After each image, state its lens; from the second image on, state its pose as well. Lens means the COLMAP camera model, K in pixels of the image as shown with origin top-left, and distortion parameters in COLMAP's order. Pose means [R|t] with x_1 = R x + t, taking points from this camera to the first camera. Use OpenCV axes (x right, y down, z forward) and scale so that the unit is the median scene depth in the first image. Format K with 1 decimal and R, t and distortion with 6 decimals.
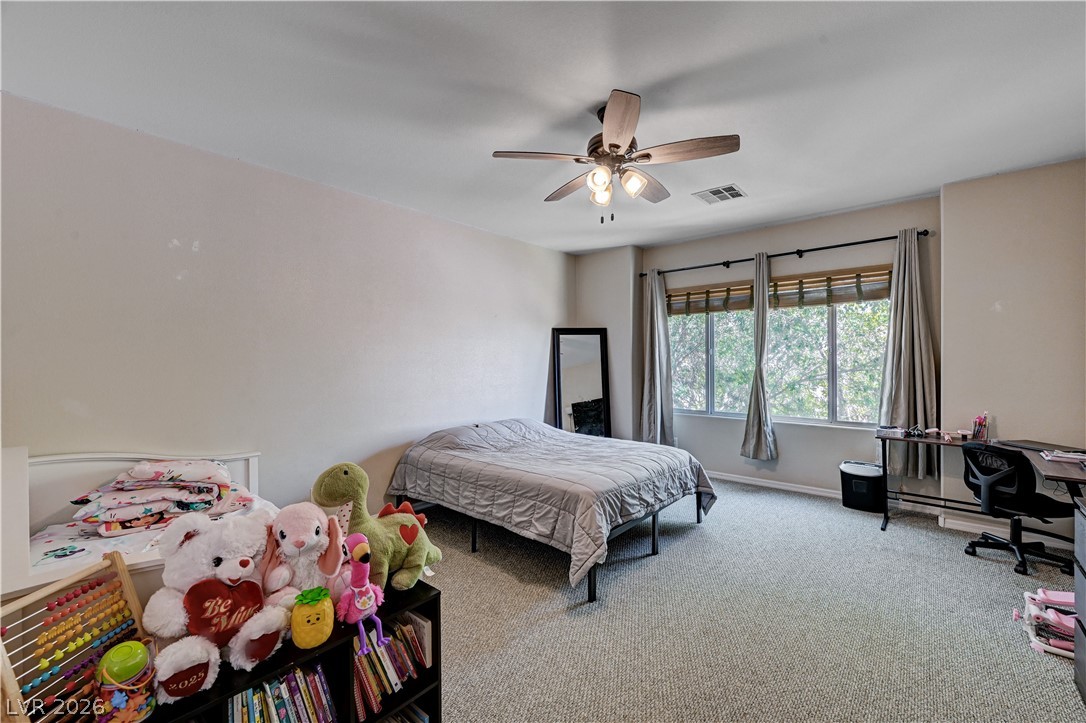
lens RADIAL K [[425.6, 0, 544.8], [0, 425.6, 358.5], [0, 0, 1]] dist [0.000895, 0.000139]
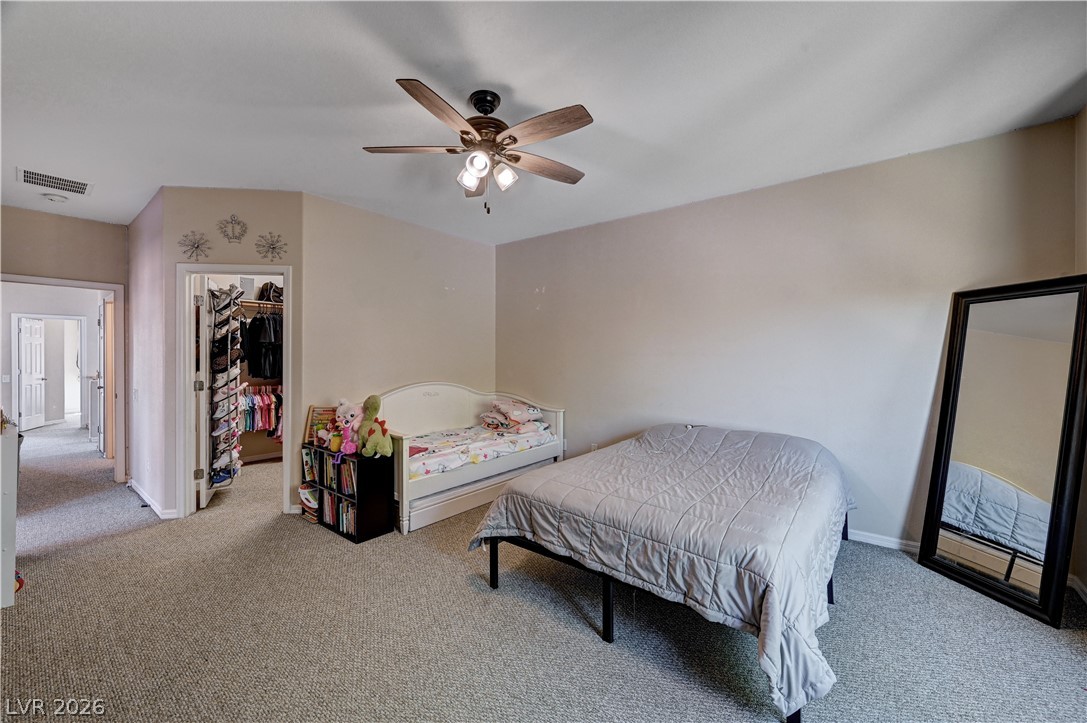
lens RADIAL K [[426.0, 0, 545.3], [0, 426.0, 358.5], [0, 0, 1]] dist [0.000895, 0.000139]
pose [[0.038781, 0.006965, -0.999223, 0.987748], [-0.008284, 0.999944, 0.006648, 0.015648], [0.999213, 0.008020, 0.038836, 0.942481]]
